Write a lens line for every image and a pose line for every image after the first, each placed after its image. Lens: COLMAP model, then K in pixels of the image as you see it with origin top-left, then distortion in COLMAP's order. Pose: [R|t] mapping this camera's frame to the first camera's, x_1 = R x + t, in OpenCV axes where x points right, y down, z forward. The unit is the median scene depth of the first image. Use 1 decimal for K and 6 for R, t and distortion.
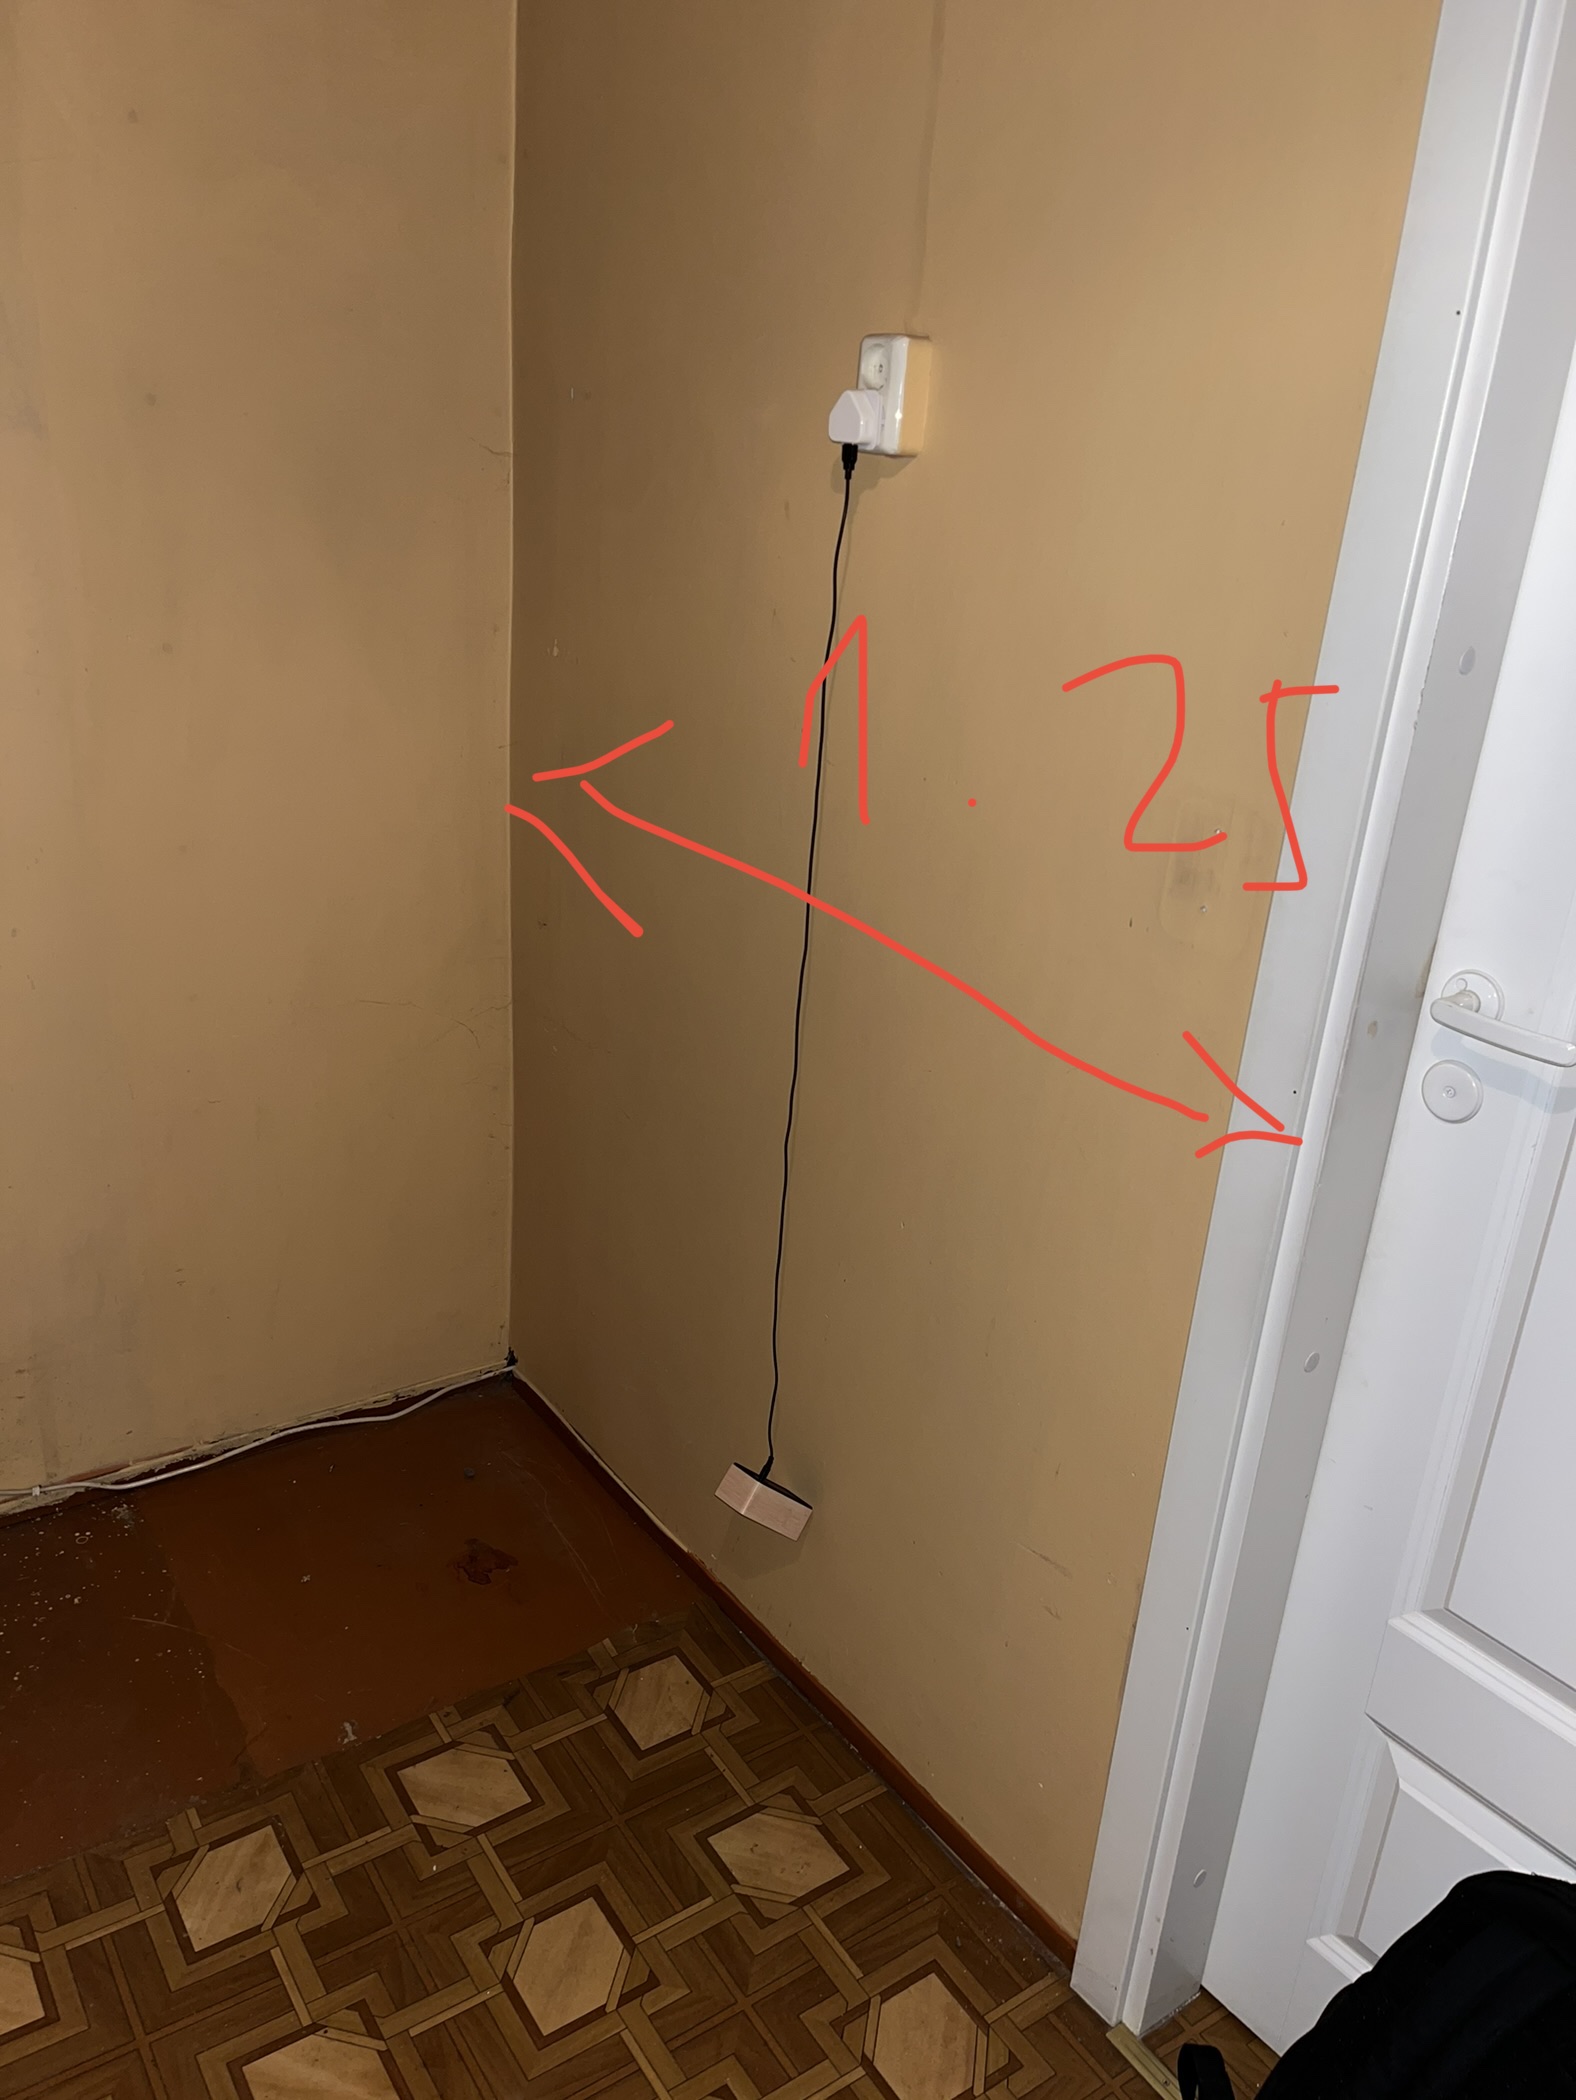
lens RADIAL K [[1597.9, 0, 788.0], [0, 1597.9, 1050.0], [0, 0, 1]] dist [0.068951, -0.094410]
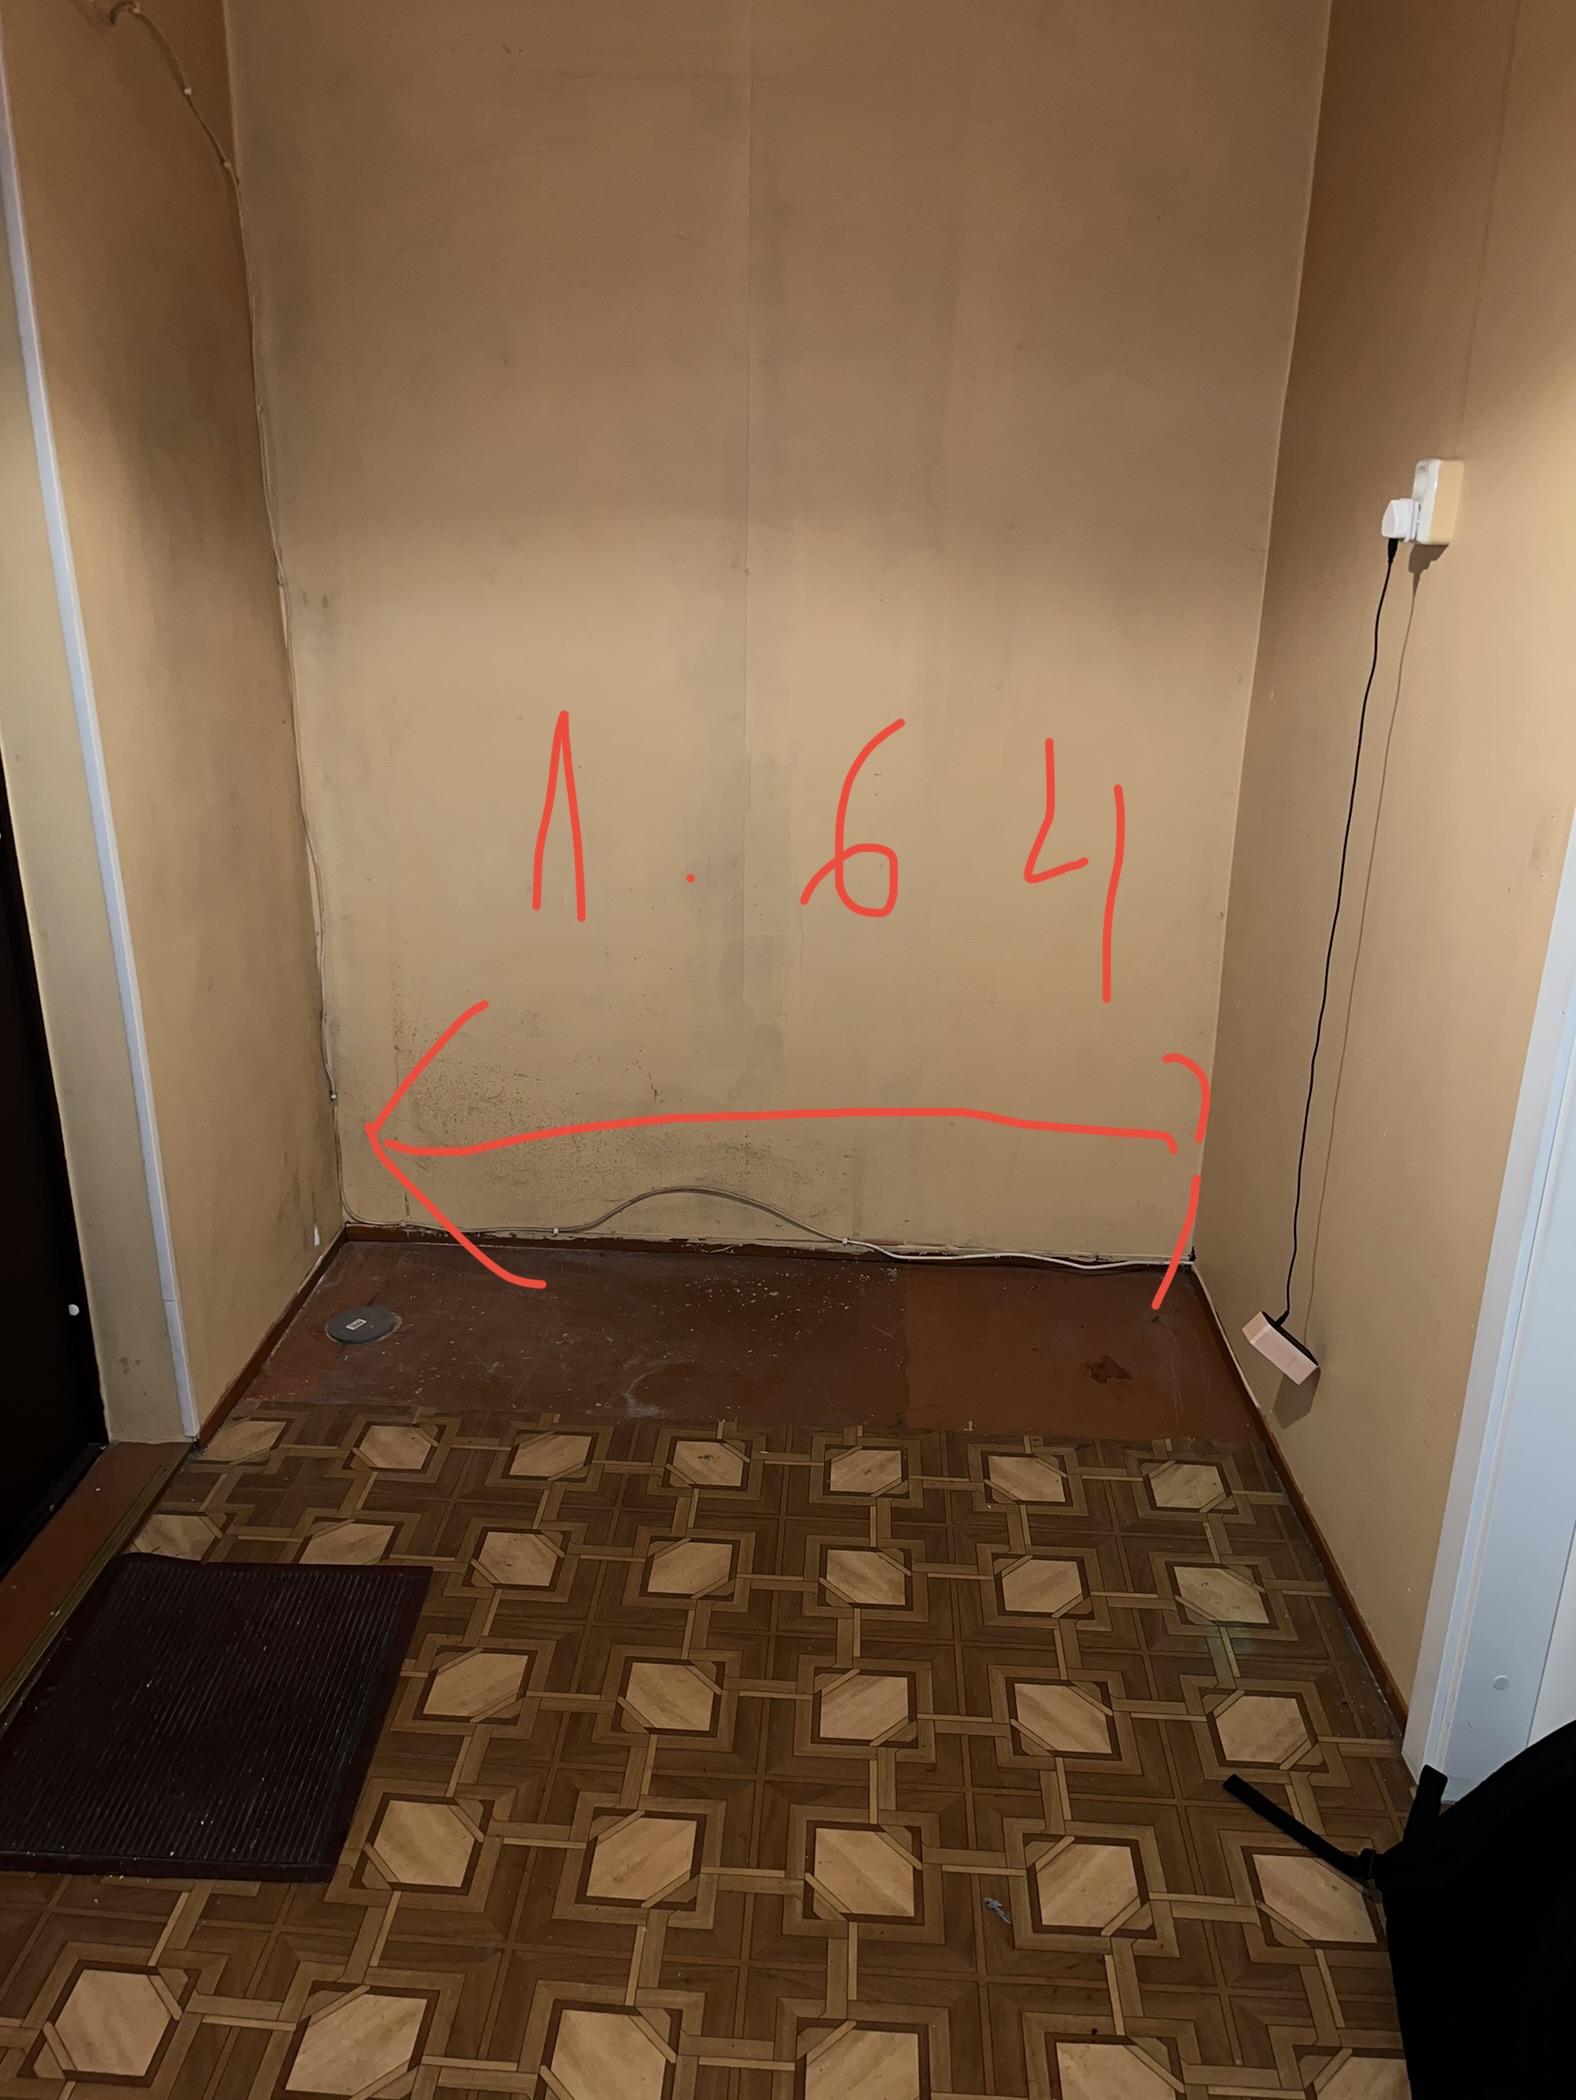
lens RADIAL K [[1606.6, 0, 794.7], [0, 1606.6, 1031.4], [0, 0, 1]] dist [0.076815, 0.002749]
pose [[0.796678, 0.148860, -0.585786, 0.415247], [-0.186788, 0.982390, -0.004390, 0.116532], [0.574817, 0.112915, 0.810454, -0.314227]]
